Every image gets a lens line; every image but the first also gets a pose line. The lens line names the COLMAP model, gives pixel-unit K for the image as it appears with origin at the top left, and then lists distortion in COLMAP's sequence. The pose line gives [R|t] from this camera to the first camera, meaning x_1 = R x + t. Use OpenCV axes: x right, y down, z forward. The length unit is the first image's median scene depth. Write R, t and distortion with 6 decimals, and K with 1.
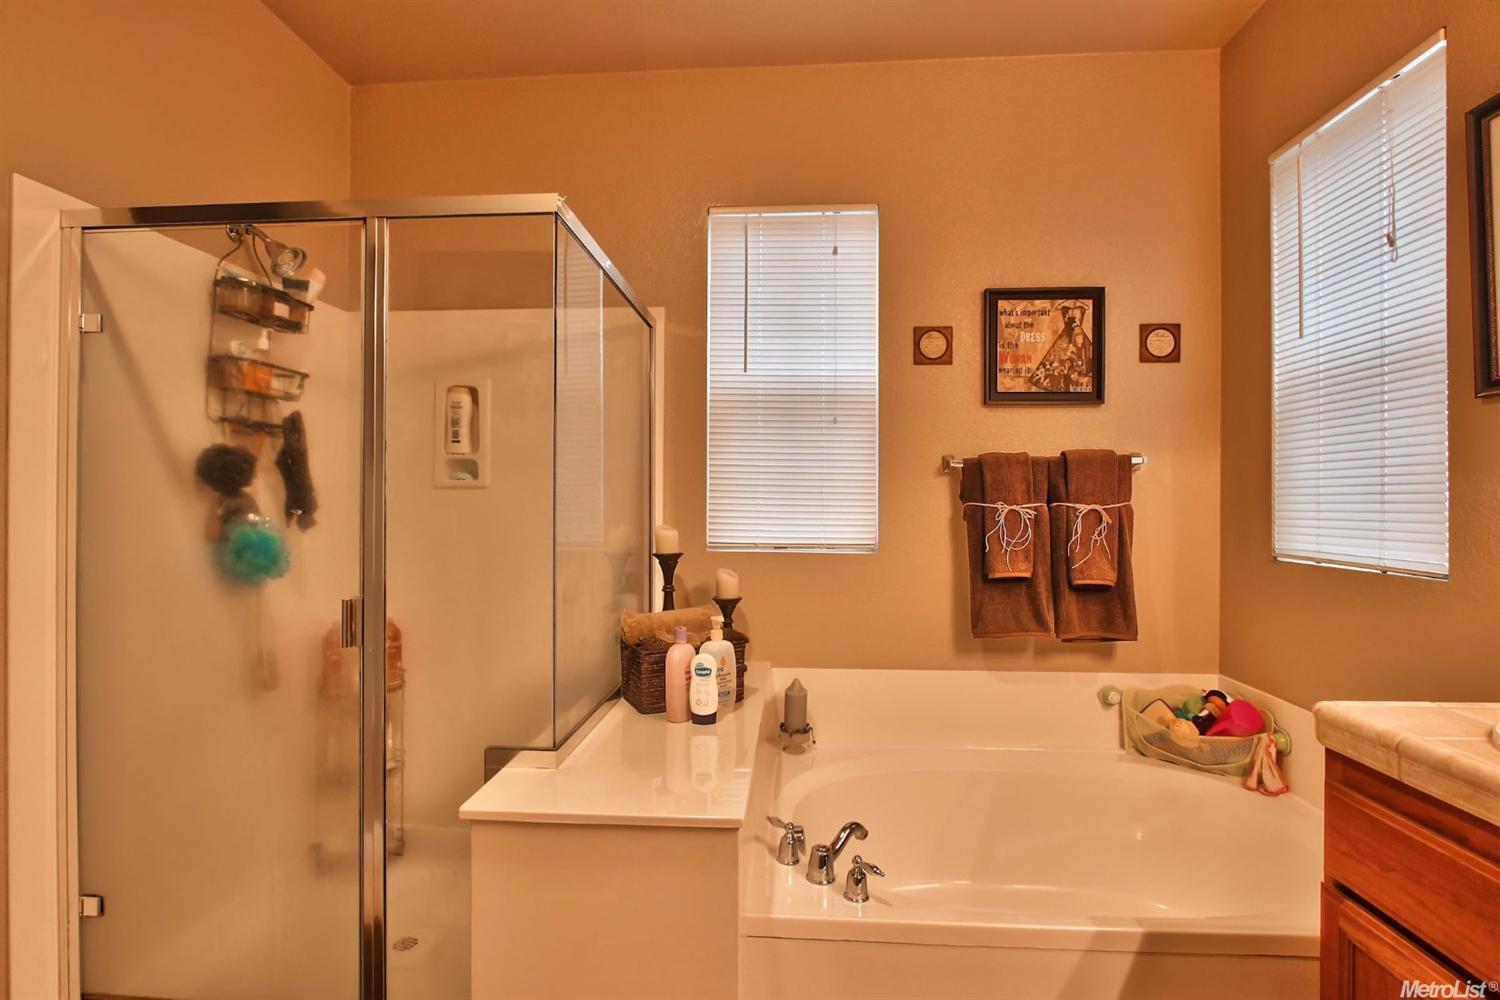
lens RADIAL K [[687.8, 0, 763.2], [0, 687.8, 500.0], [0, 0, 1]] dist [-0.024765, 0.005067]
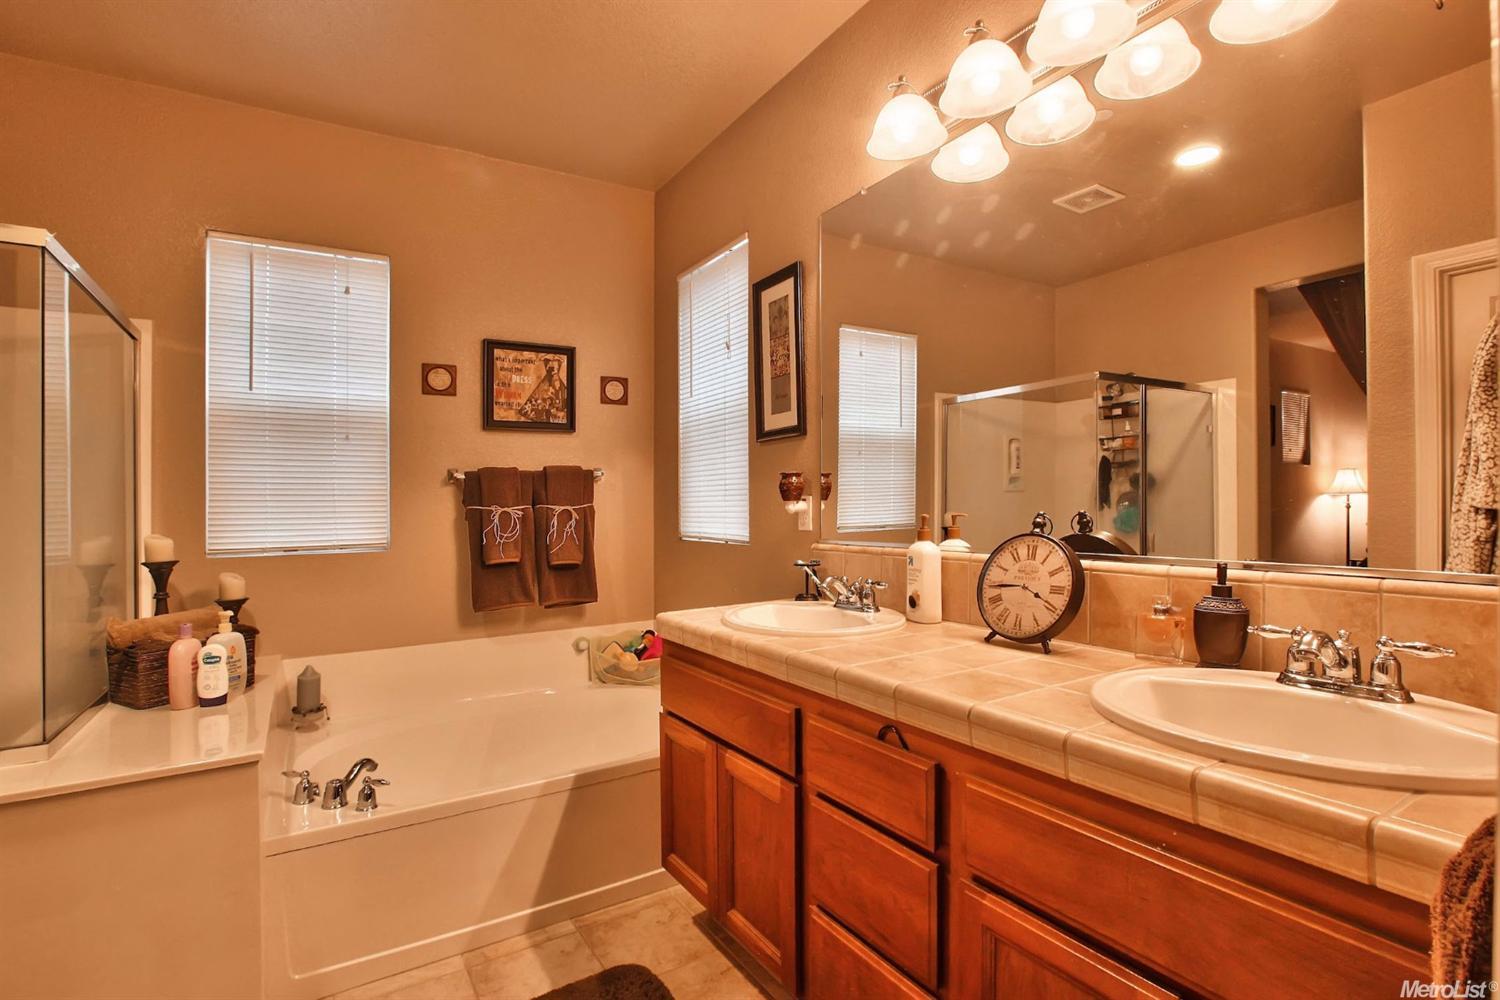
lens RADIAL K [[687.8, 0, 779.1], [0, 687.8, 485.8], [0, 0, 1]] dist [-0.024765, 0.005067]
pose [[0.791816, -0.004064, 0.610747, -0.021379], [0.018523, 0.999678, -0.017362, -0.001698], [-0.610479, 0.025060, 0.791636, -0.371094]]
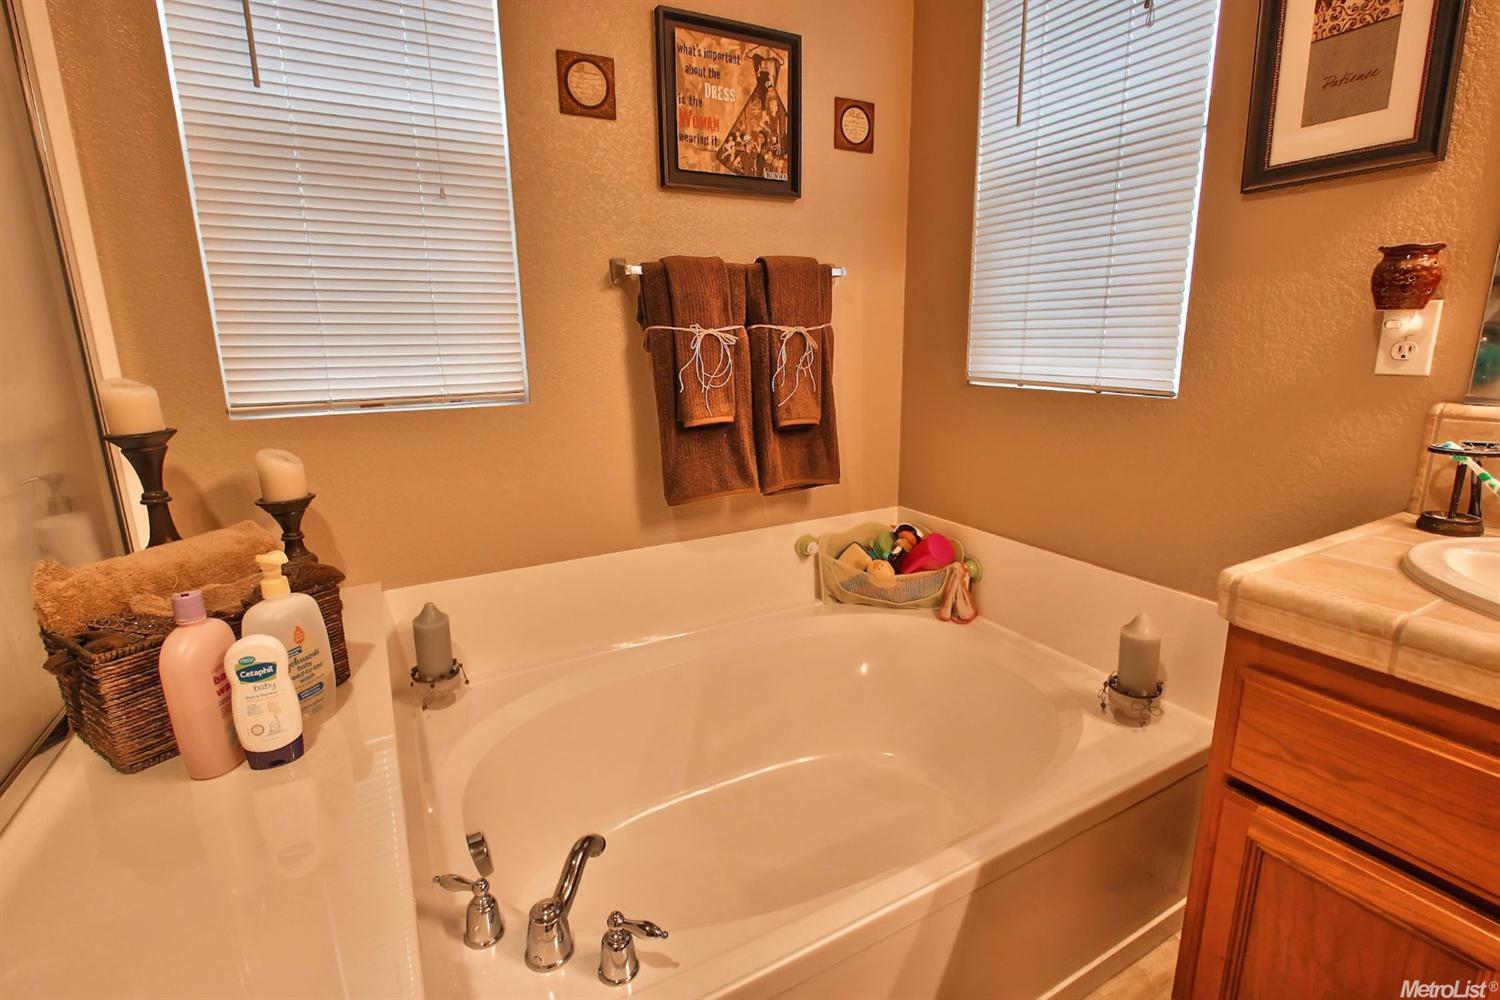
lens RADIAL K [[687.8, 0, 739.0], [0, 687.8, 497.2], [0, 0, 1]] dist [-0.024765, 0.005067]
pose [[0.853177, -0.136263, 0.503508, -0.015239], [0.018243, 0.972481, 0.232266, 0.013850], [-0.521302, -0.188979, 0.832185, 0.332856]]
